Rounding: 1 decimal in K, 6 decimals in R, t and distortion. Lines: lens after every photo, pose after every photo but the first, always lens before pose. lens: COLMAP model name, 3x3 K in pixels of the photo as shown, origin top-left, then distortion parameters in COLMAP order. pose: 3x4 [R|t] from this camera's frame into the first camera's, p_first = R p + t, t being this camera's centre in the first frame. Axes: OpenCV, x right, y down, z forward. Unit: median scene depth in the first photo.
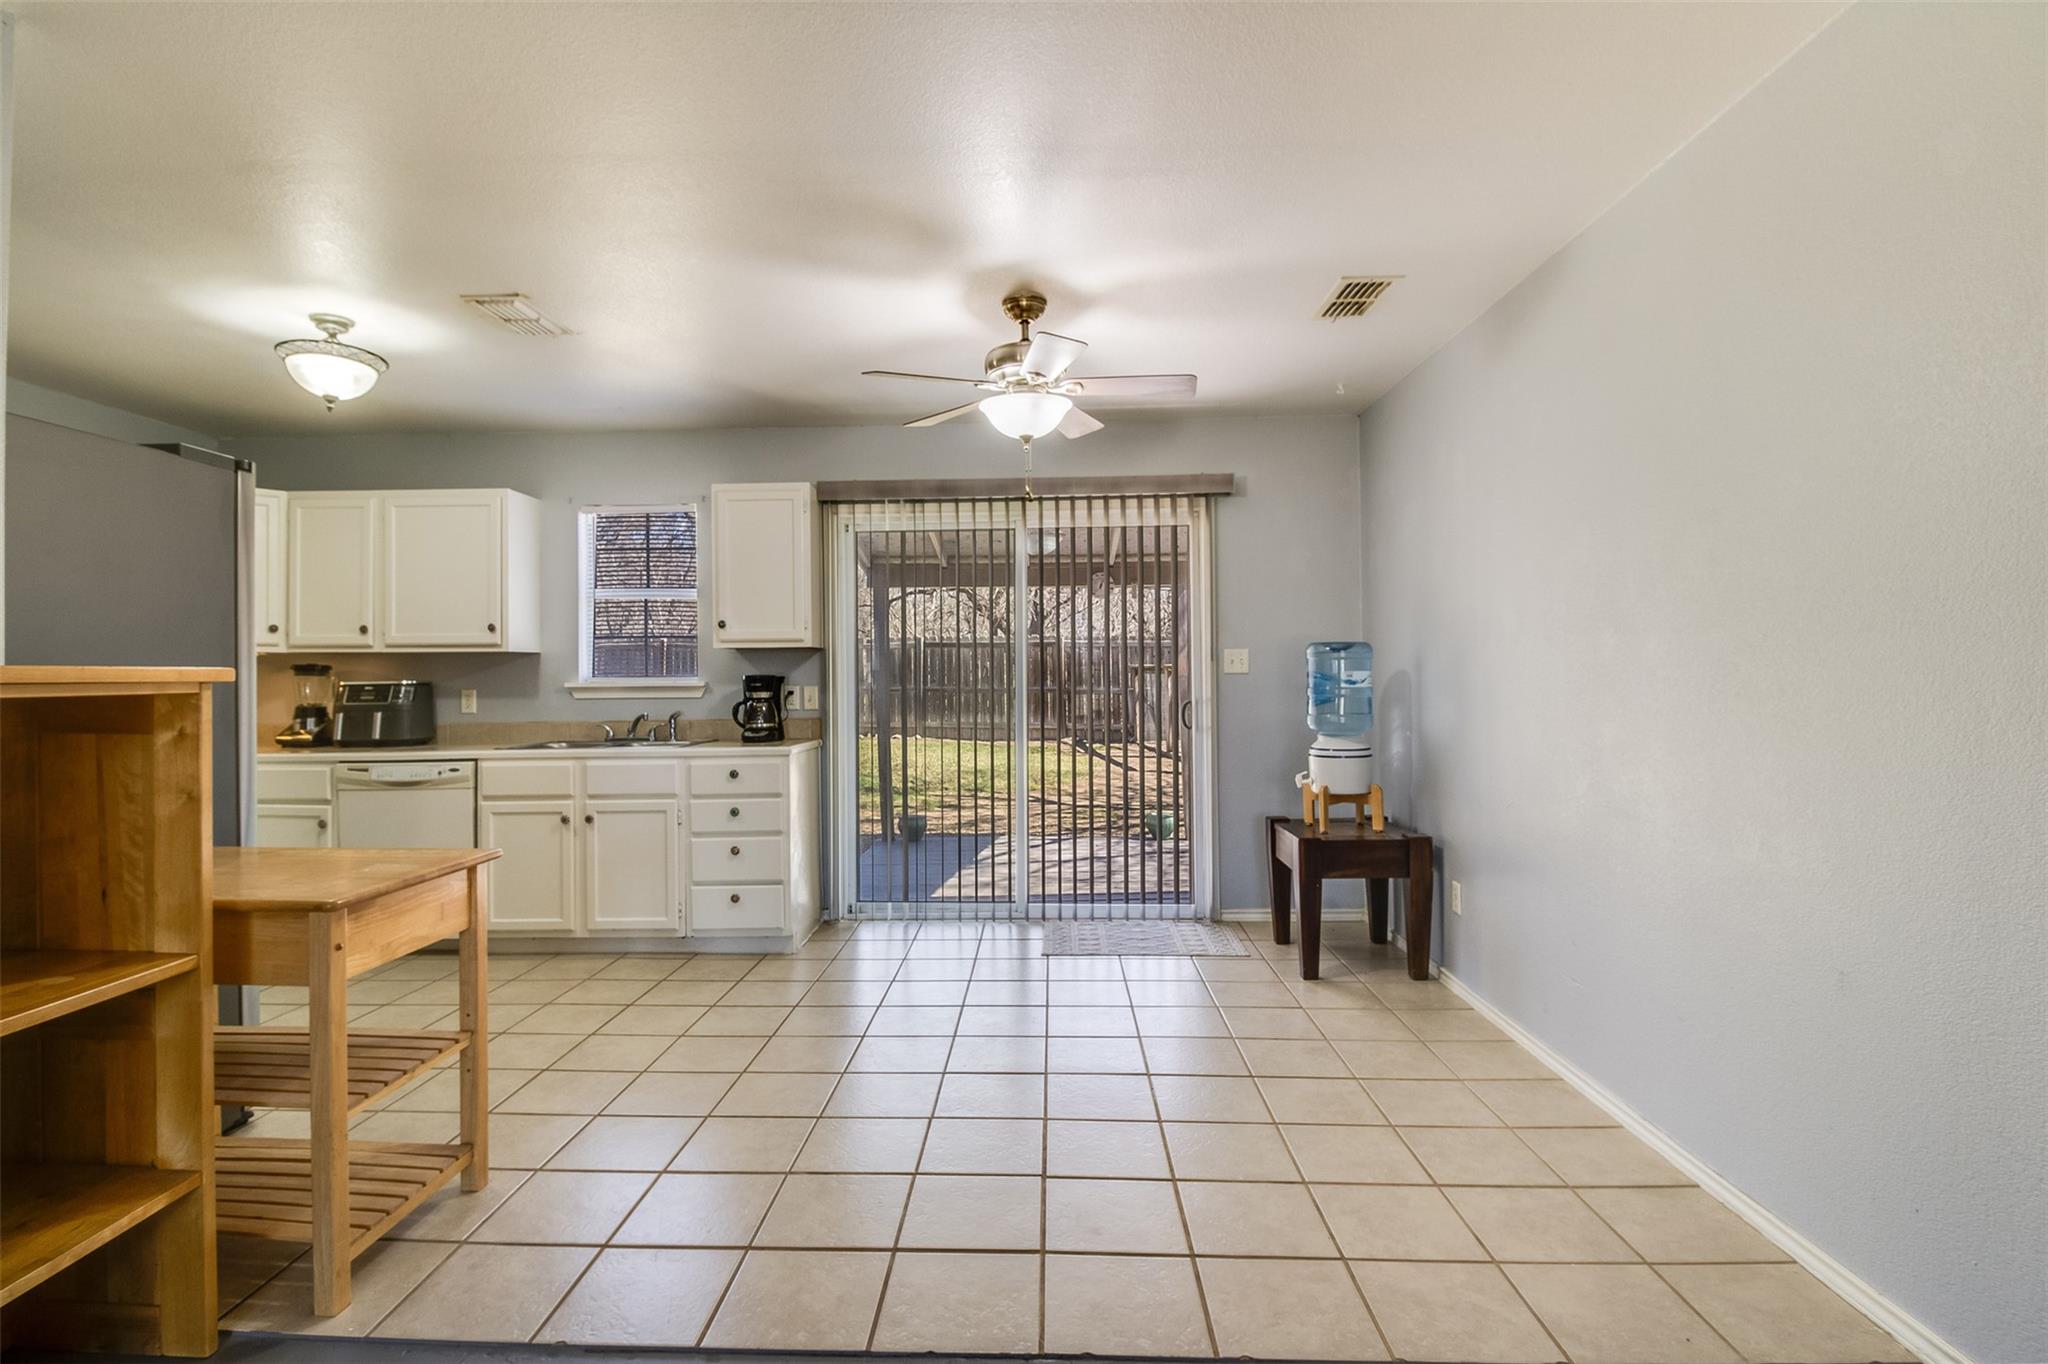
lens RADIAL K [[964.6, 0, 1024.0], [0, 964.6, 682.0], [0, 0, 1]] dist [0.001275, 0.000186]
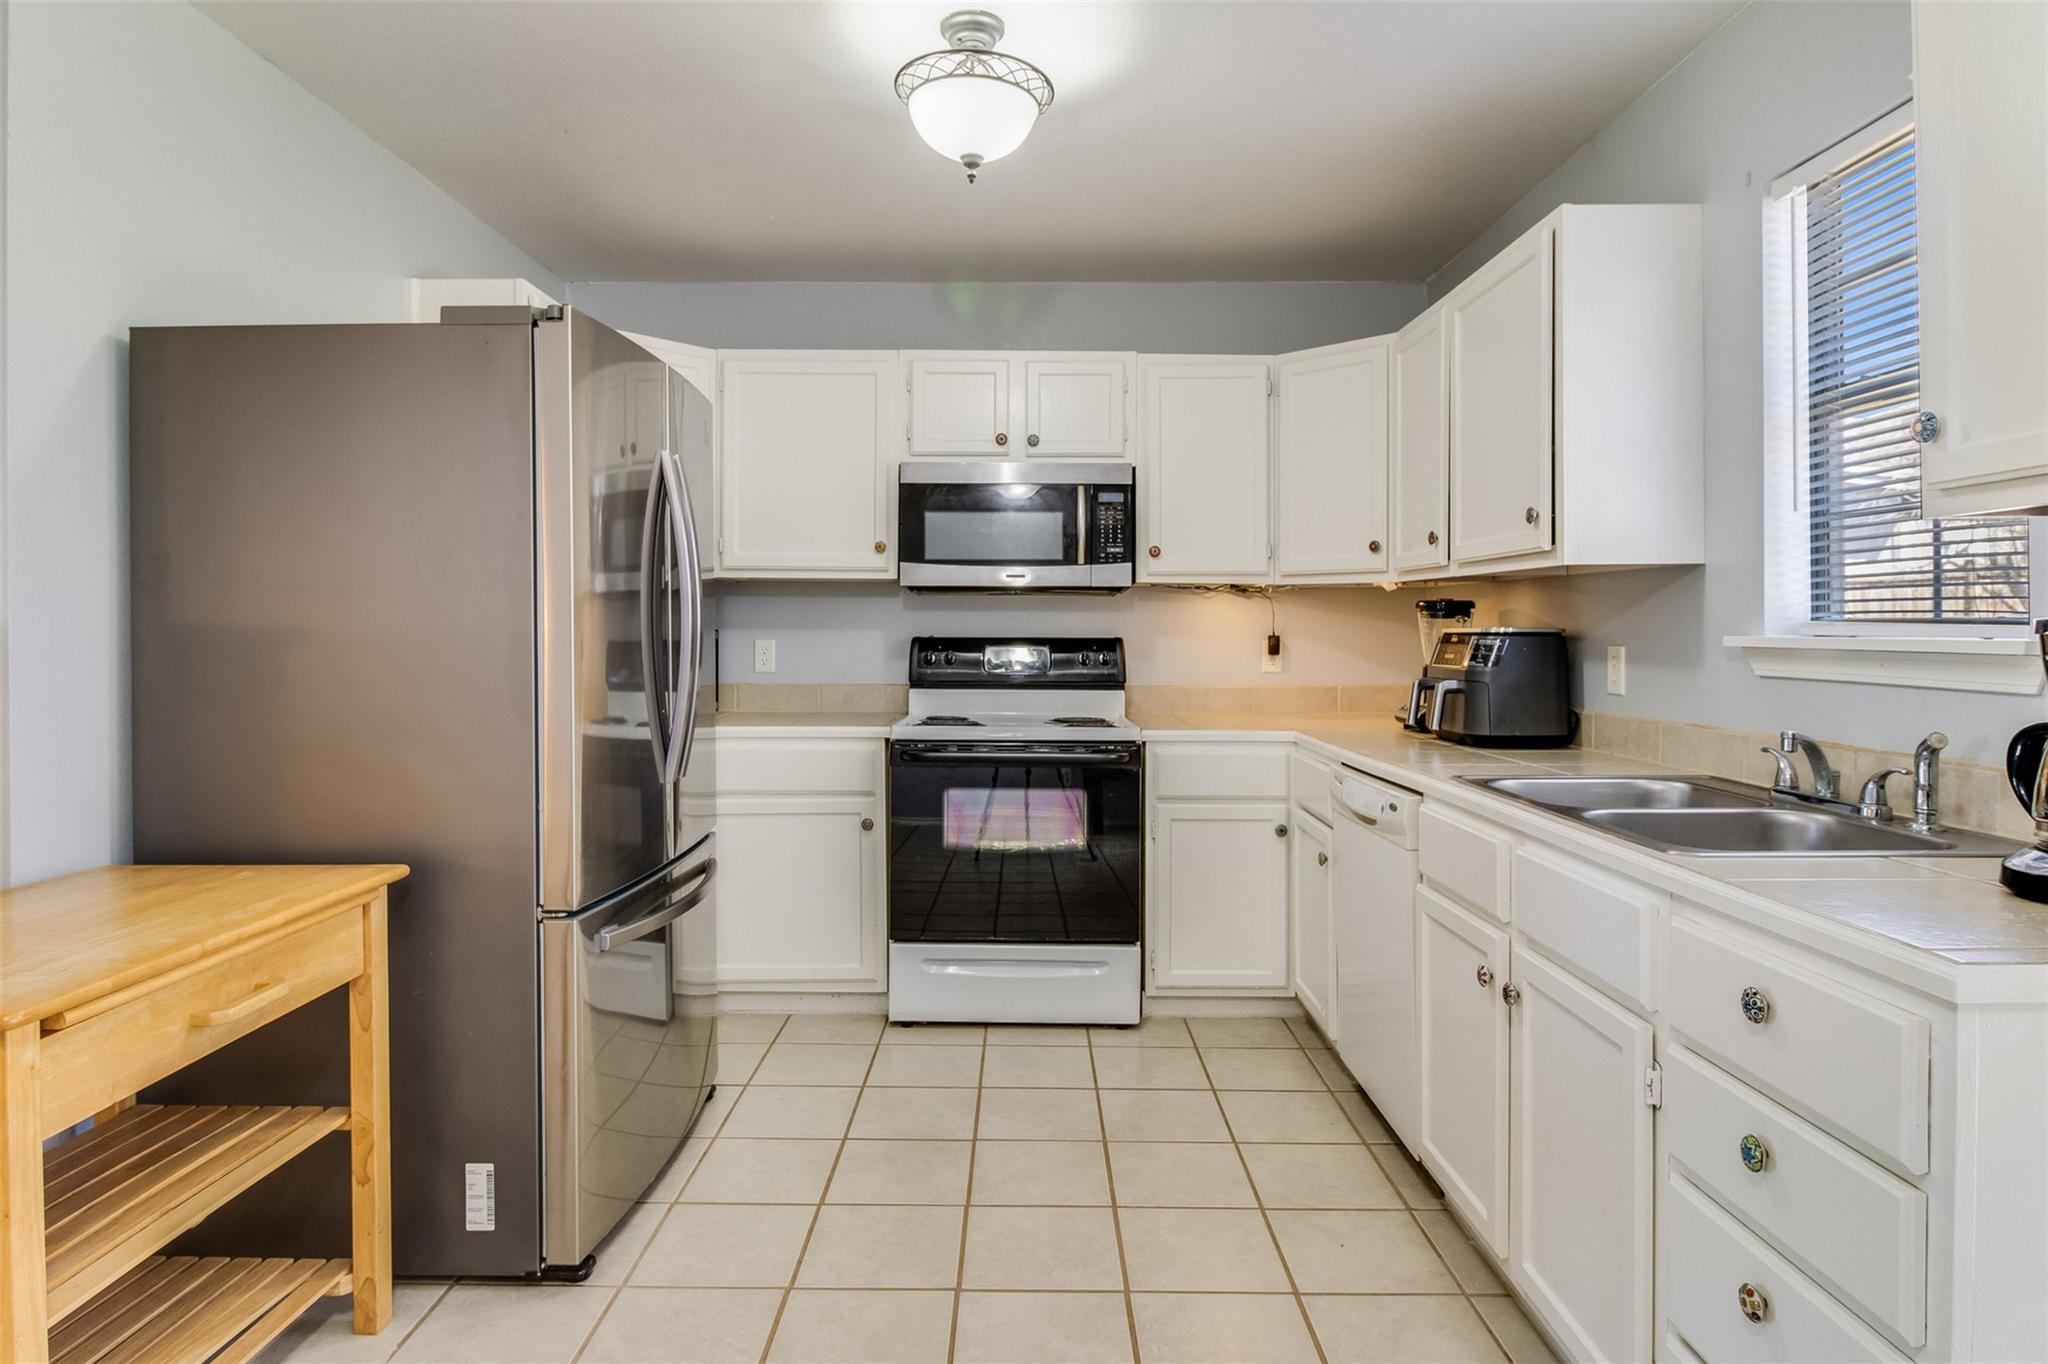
lens RADIAL K [[1153.7, 0, 1007.9], [0, 1153.7, 630.7], [0, 0, 1]] dist [0.000036, -0.000560]
pose [[0.021219, 0.013314, -0.999686, 0.001252], [-0.000412, 0.999911, 0.013308, -0.007820], [0.999775, 0.000130, 0.021222, 0.709106]]
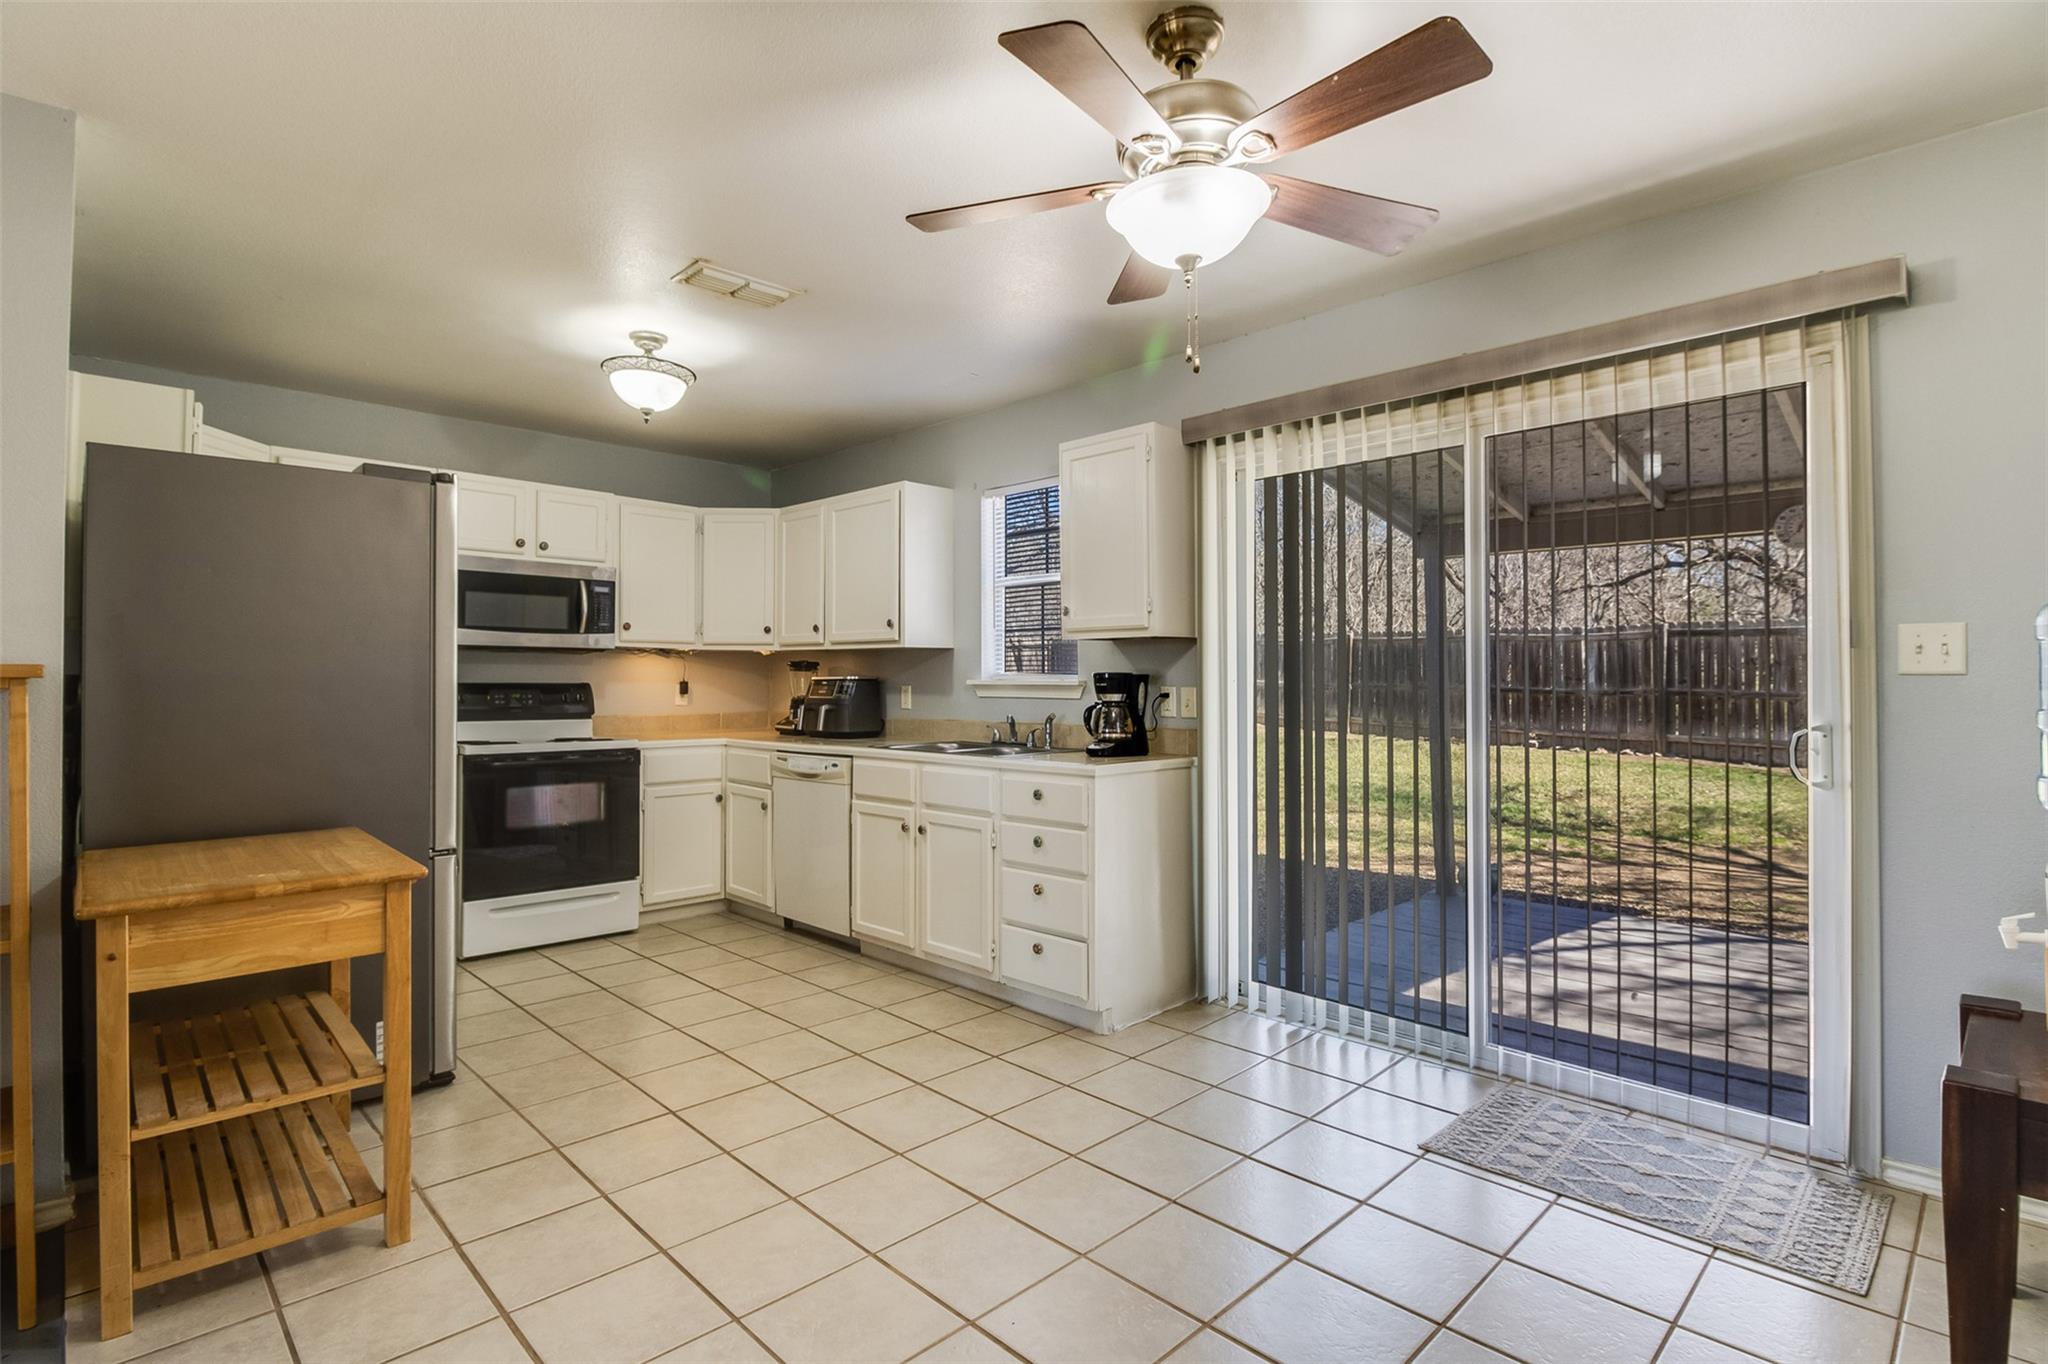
lens RADIAL K [[994.5, 0, 1020.8], [0, 994.5, 672.1], [0, 0, 1]] dist [-0.003342, -0.000809]
pose [[0.727060, 0.005105, -0.686555, 0.233660], [-0.008706, 0.999961, -0.001784, -0.005307], [0.686519, 0.007274, 0.727076, 0.341546]]
